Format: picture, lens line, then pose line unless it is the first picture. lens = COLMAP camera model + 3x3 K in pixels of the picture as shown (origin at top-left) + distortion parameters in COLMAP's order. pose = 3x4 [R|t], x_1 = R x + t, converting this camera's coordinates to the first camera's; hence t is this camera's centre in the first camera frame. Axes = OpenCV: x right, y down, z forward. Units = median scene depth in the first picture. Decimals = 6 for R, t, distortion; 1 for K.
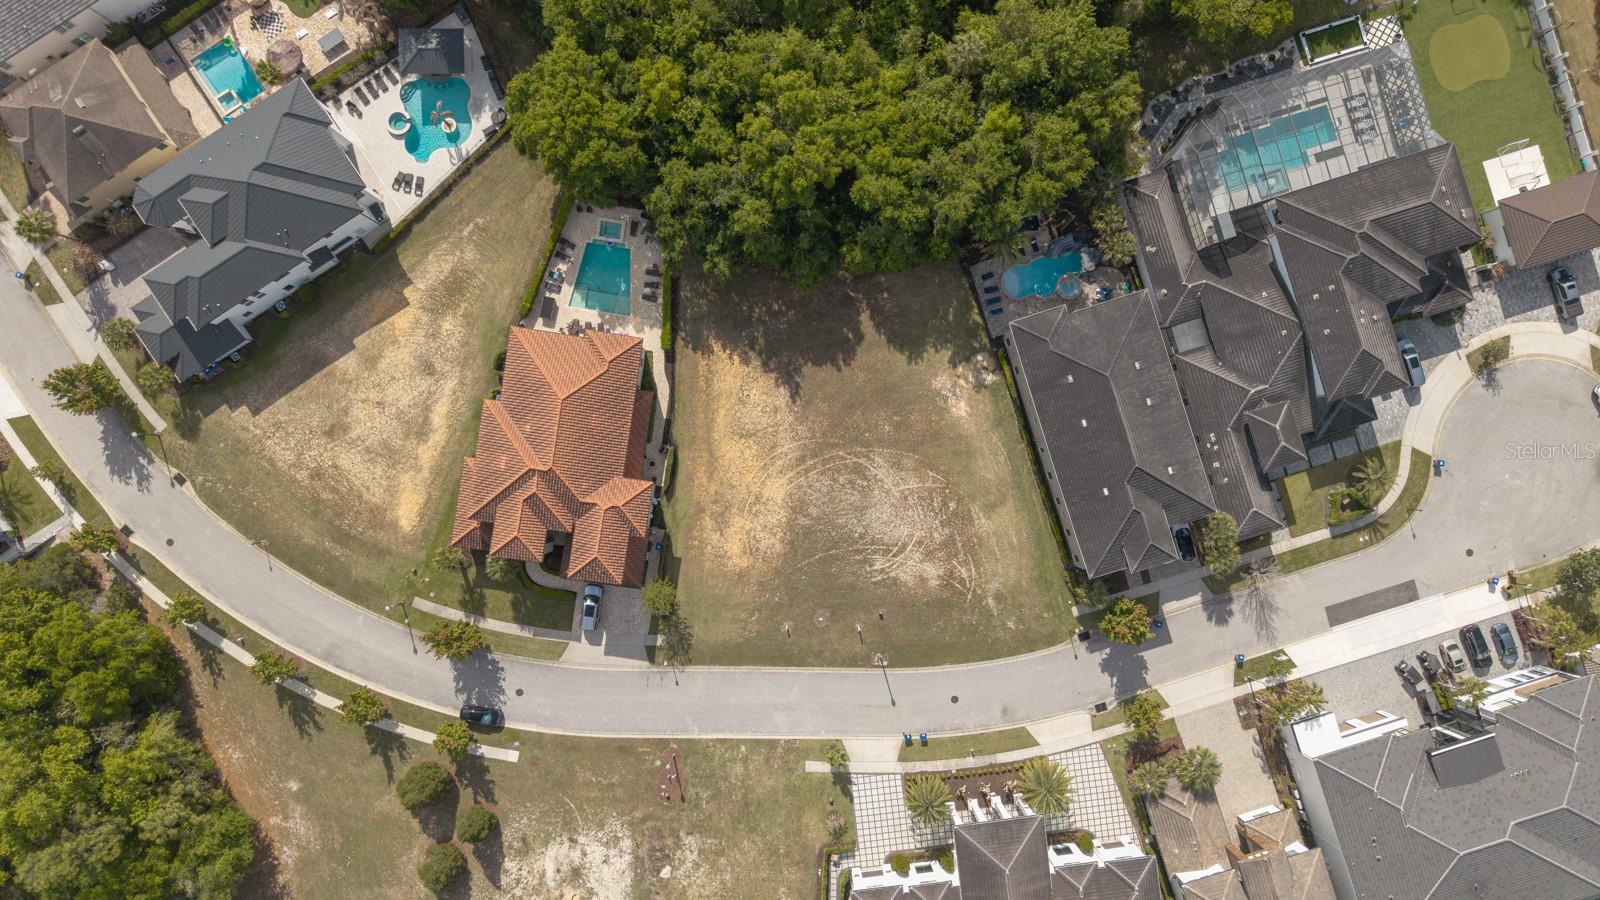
lens RADIAL K [[1078.5, 0, 796.0], [0, 1078.5, 453.0], [0, 0, 1]] dist [0.004781, -0.001059]
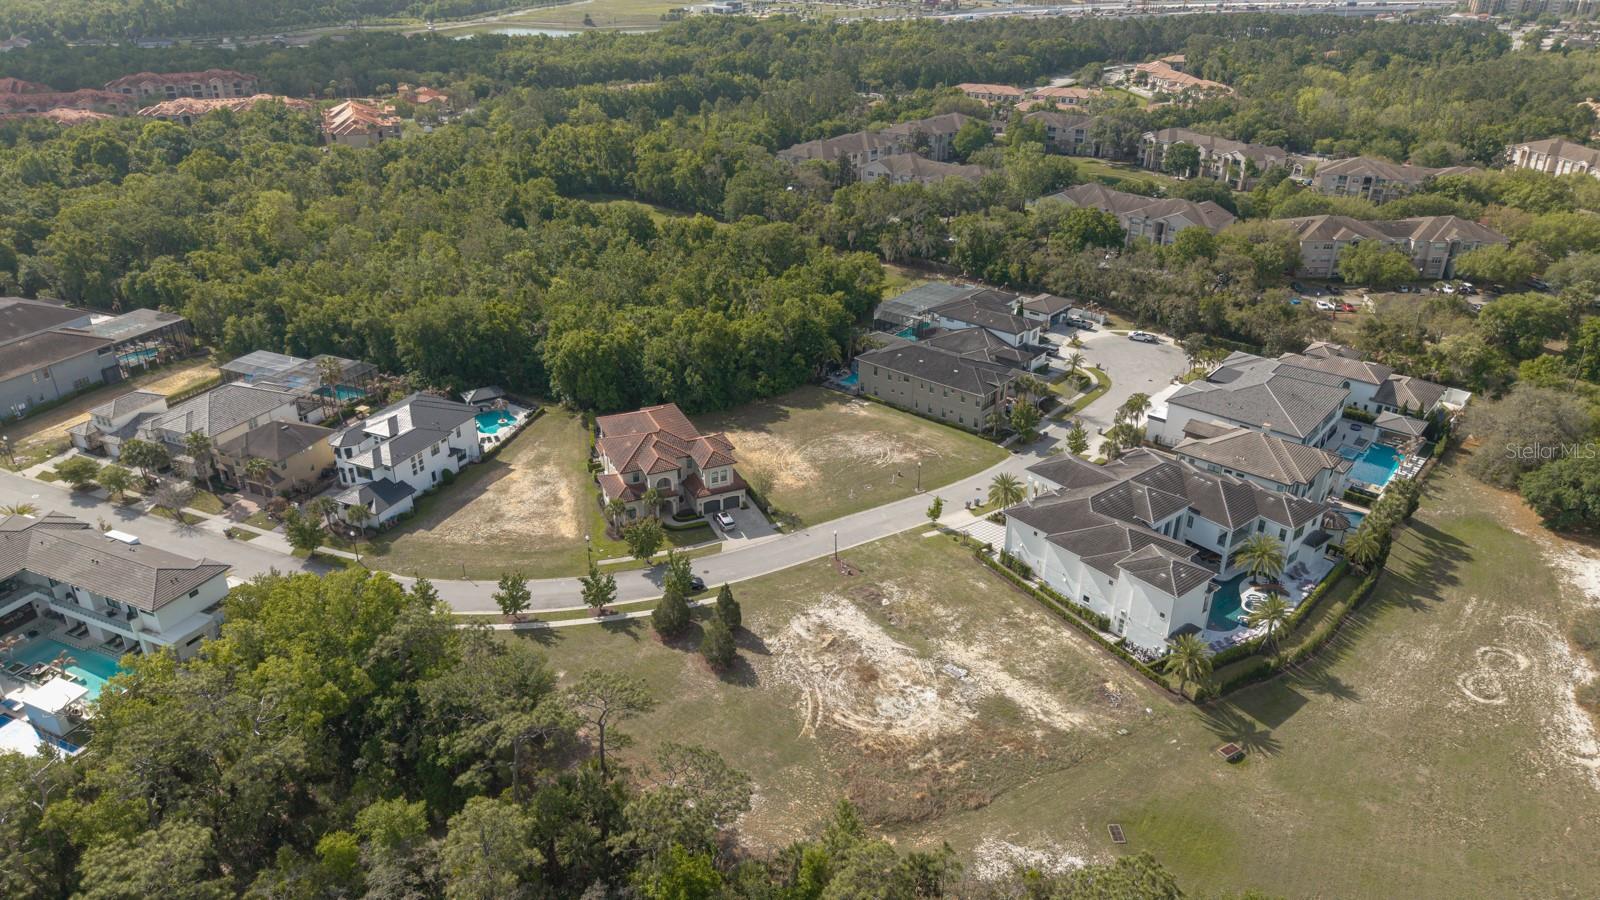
lens RADIAL K [[1068.5, 0, 792.4], [0, 1068.5, 464.5], [0, 0, 1]] dist [0.005490, -0.005205]
pose [[0.848250, -0.252355, 0.465606, -0.712807], [0.529496, 0.386978, -0.754906, 1.157022], [0.010325, 0.886885, 0.461875, 0.322429]]
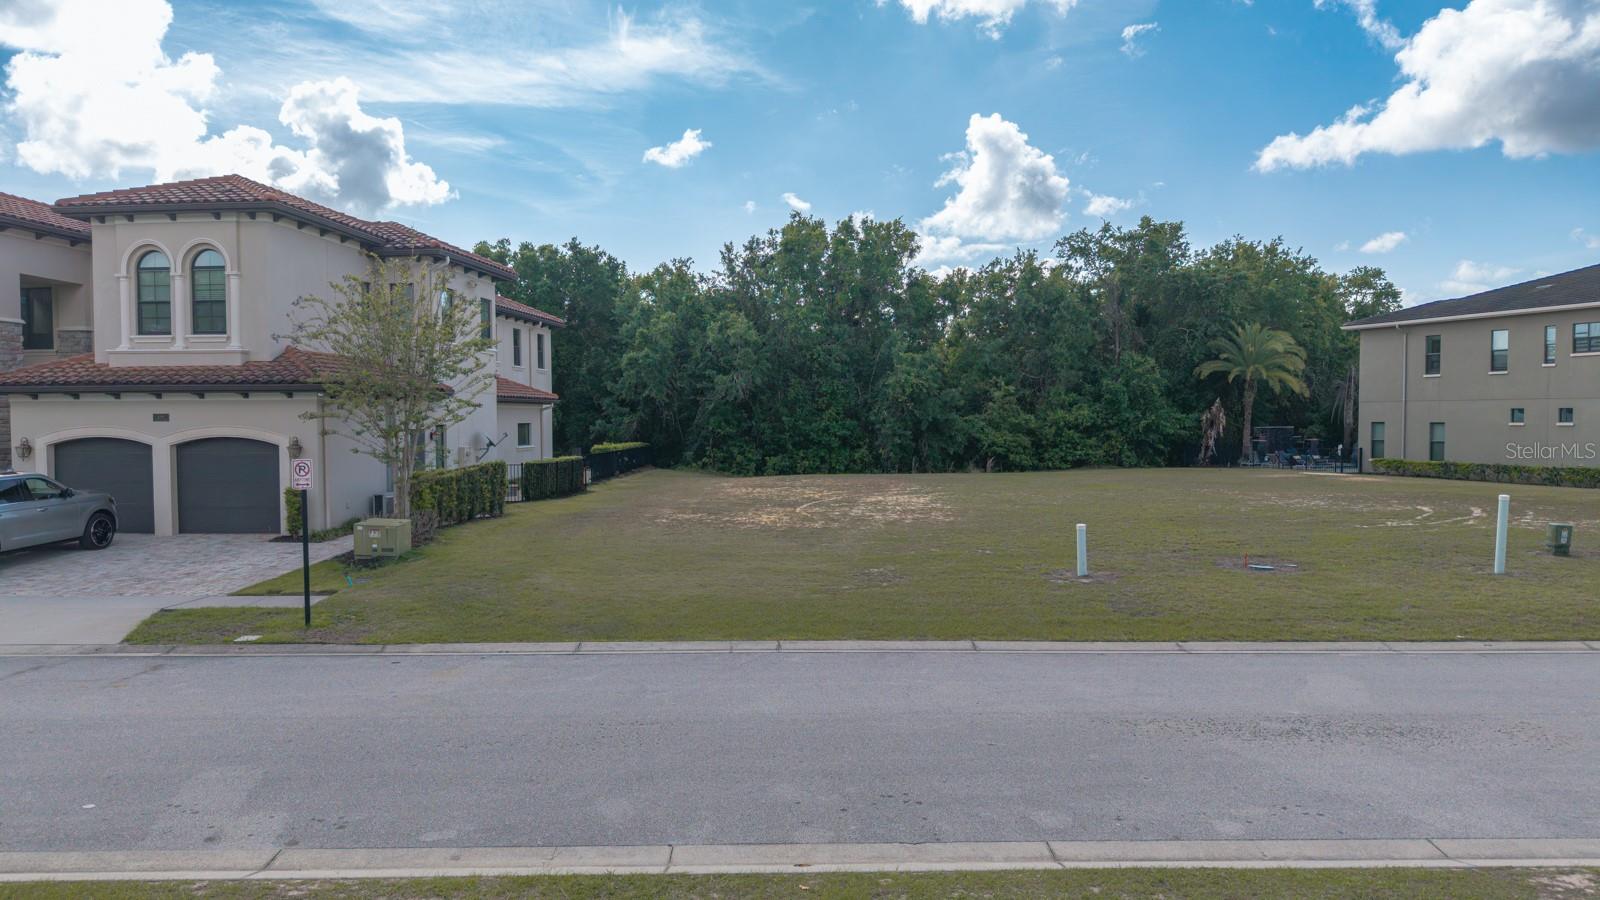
lens RADIAL K [[1079.1, 0, 797.1], [0, 1079.1, 454.4], [0, 0, 1]] dist [0.007436, -0.005783]
pose [[0.998943, -0.021270, 0.040745, -0.059751], [0.041505, 0.036632, -0.998467, 0.329108], [0.019745, 0.999102, 0.037476, 0.976753]]
